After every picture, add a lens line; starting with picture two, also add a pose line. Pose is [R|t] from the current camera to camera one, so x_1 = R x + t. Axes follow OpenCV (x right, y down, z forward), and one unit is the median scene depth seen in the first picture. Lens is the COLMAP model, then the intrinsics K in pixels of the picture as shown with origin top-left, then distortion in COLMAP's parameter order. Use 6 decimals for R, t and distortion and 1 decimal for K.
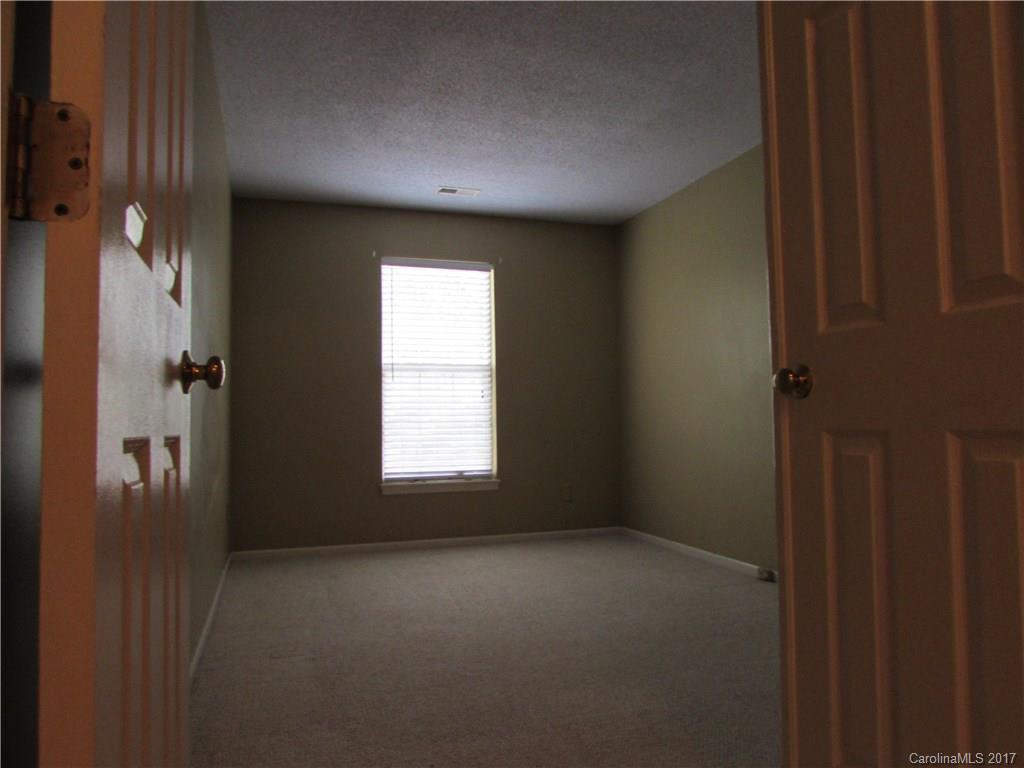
lens RADIAL K [[718.6, 0, 493.0], [0, 718.6, 380.1], [0, 0, 1]] dist [-0.020682, -0.001237]
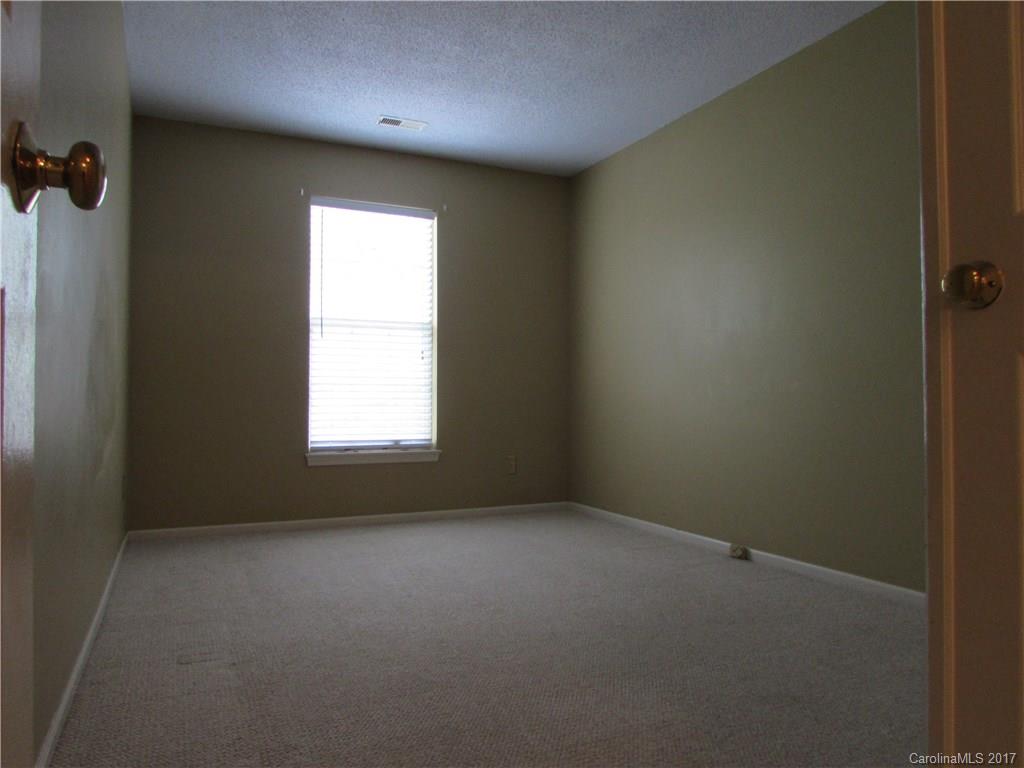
lens RADIAL K [[718.6, 0, 493.0], [0, 718.6, 380.1], [0, 0, 1]] dist [-0.020682, -0.001237]
pose [[0.992596, 0.018920, 0.119979, -0.035525], [-0.022488, 0.999342, 0.028458, 0.023882], [-0.119361, -0.030945, 0.992368, 0.098688]]
